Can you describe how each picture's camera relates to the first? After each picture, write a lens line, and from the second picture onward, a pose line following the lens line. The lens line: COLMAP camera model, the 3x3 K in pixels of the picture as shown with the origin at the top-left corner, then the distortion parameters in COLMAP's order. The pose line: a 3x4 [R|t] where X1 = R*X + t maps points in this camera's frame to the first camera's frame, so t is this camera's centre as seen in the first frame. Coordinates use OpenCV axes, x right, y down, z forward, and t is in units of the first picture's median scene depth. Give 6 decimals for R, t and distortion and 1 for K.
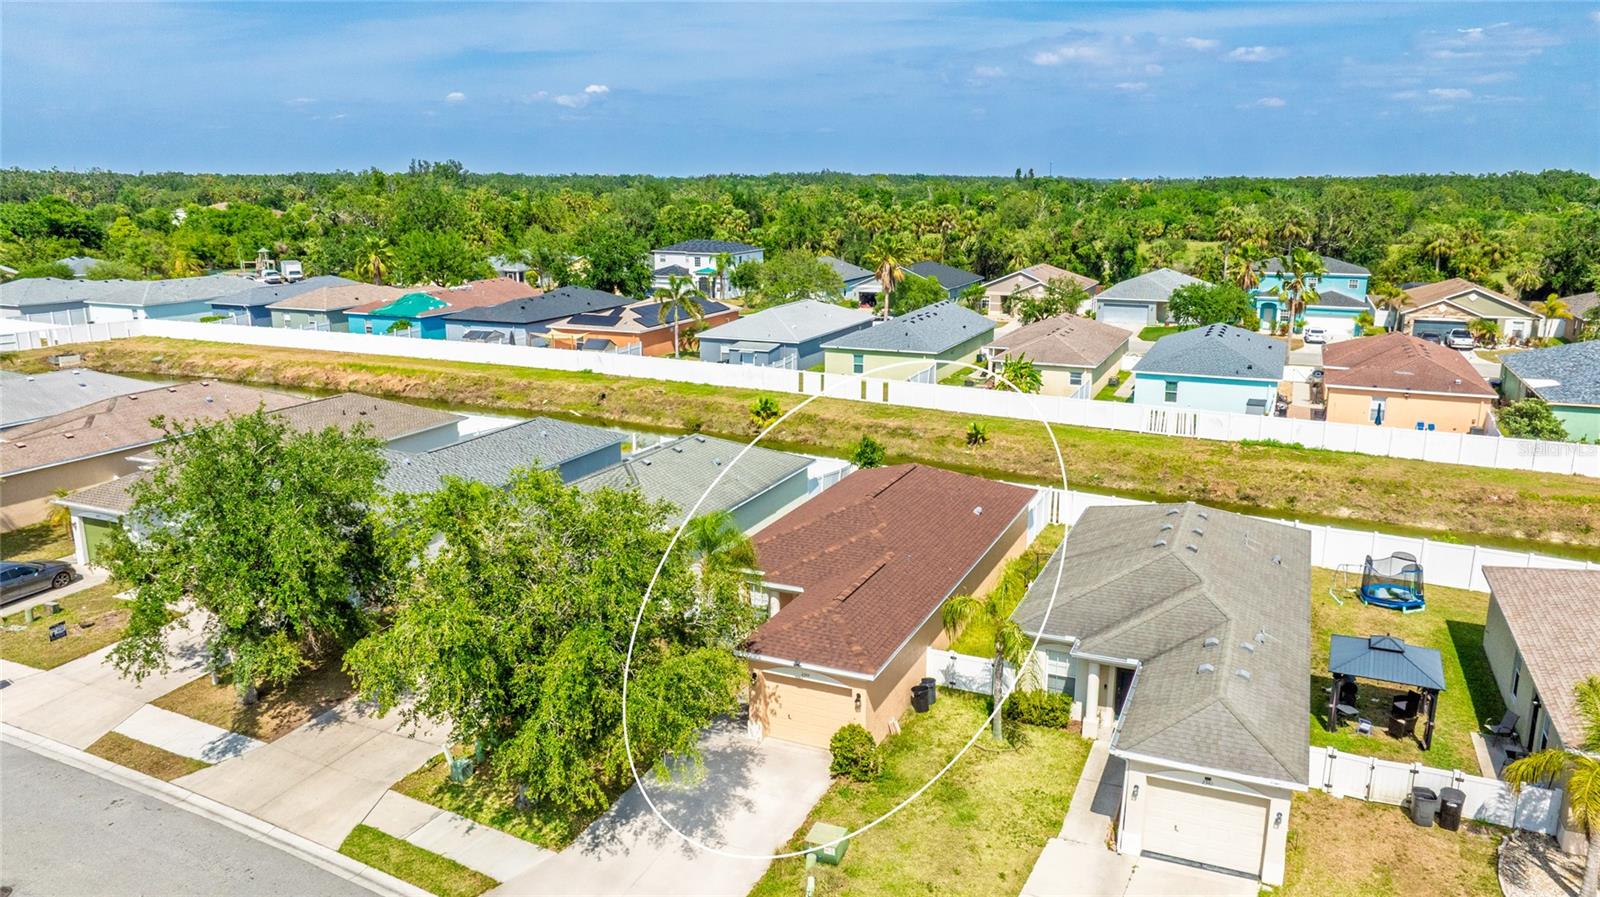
lens RADIAL K [[1138.7, 0, 800.0], [0, 1138.7, 448.5], [0, 0, 1]] dist [-0.040647, 0.049614]
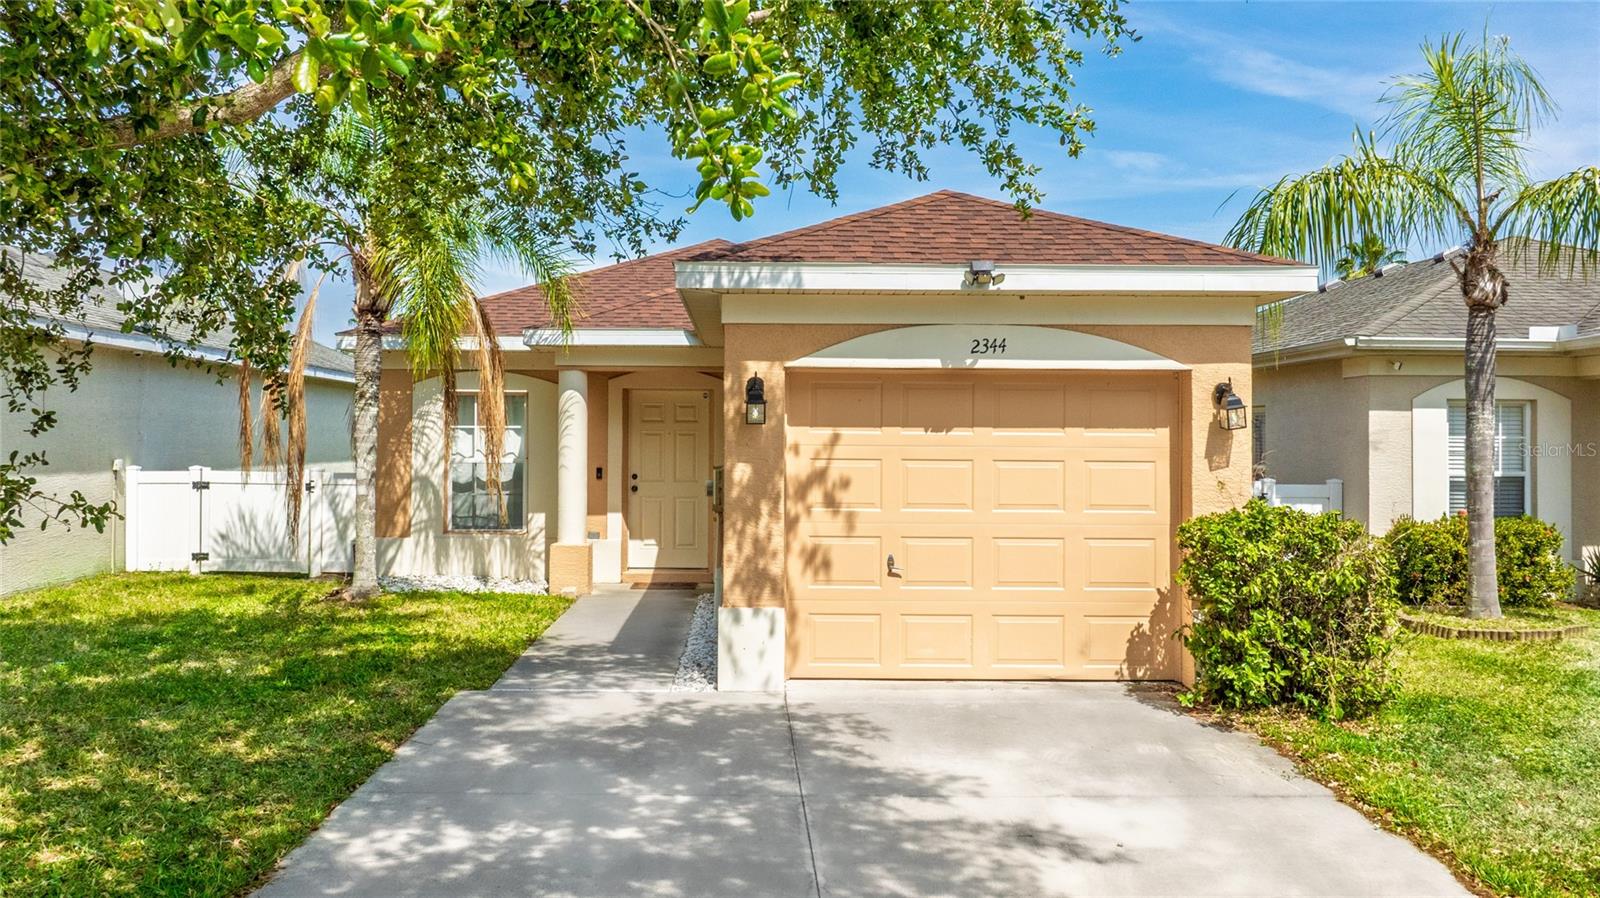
lens RADIAL K [[1358.2, 0, 764.0], [0, 1358.2, 426.7], [0, 0, 1]] dist [0.003603, -0.096695]
pose [[0.907764, 0.008092, 0.419403, -0.067833], [0.095531, 0.969554, -0.225476, 0.117932], [-0.408459, 0.244745, 0.879353, 0.328103]]
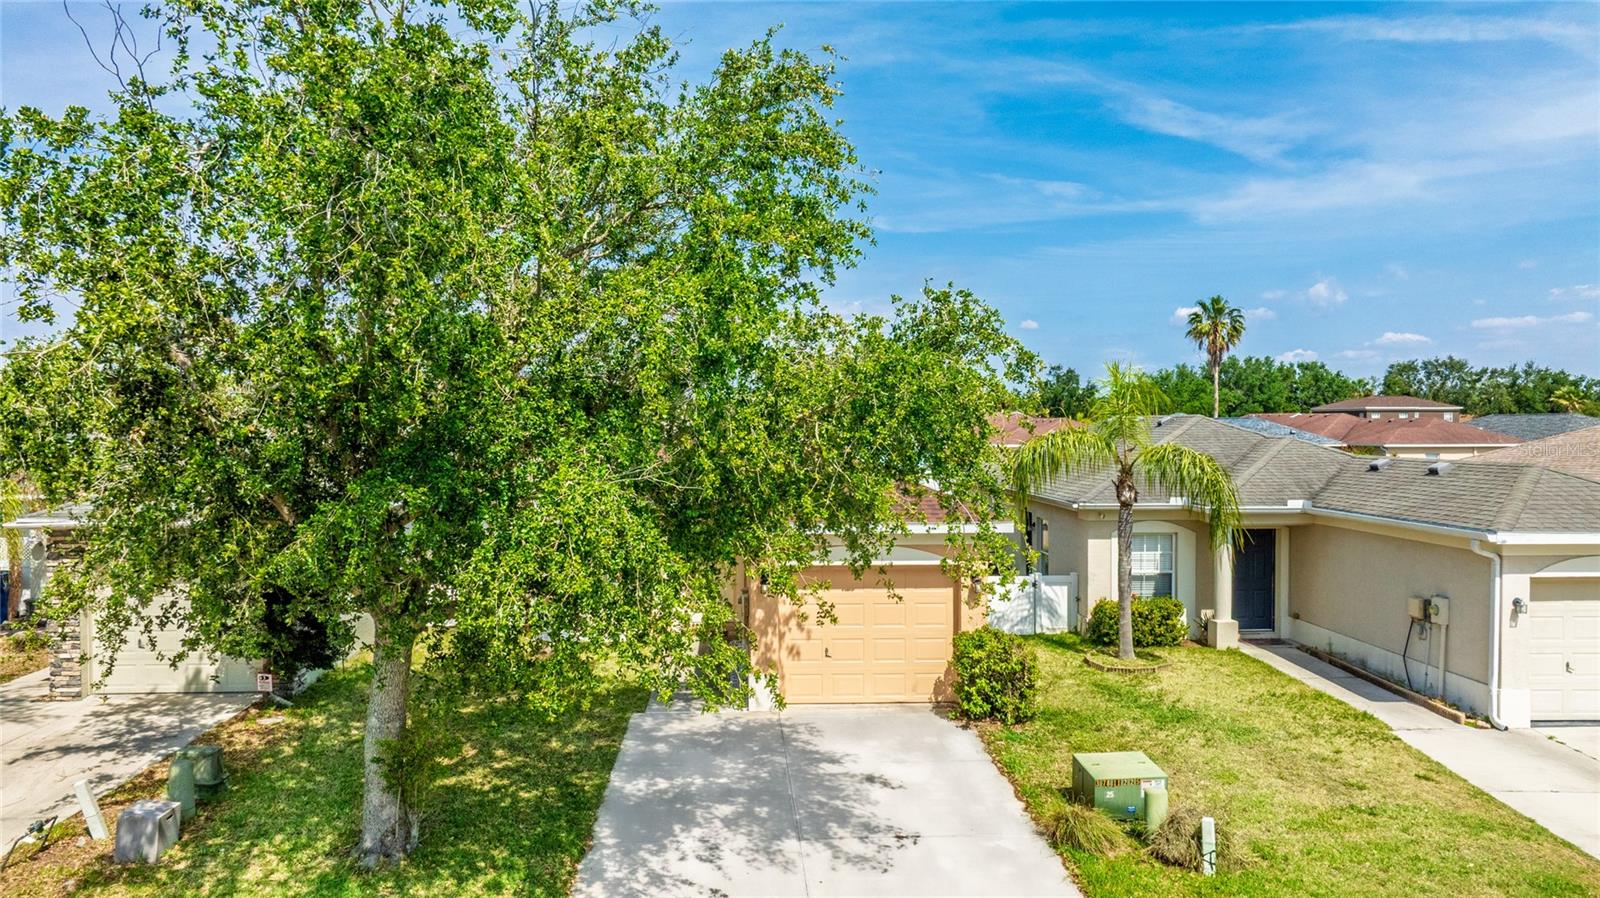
lens RADIAL K [[1138.7, 0, 800.0], [0, 1138.7, 449.0], [0, 0, 1]] dist [-0.040647, 0.049614]
pose [[0.889521, -0.012839, 0.456713, -0.114690], [0.111096, 0.975682, -0.188949, 0.105830], [-0.443181, 0.218813, 0.869317, 0.228598]]
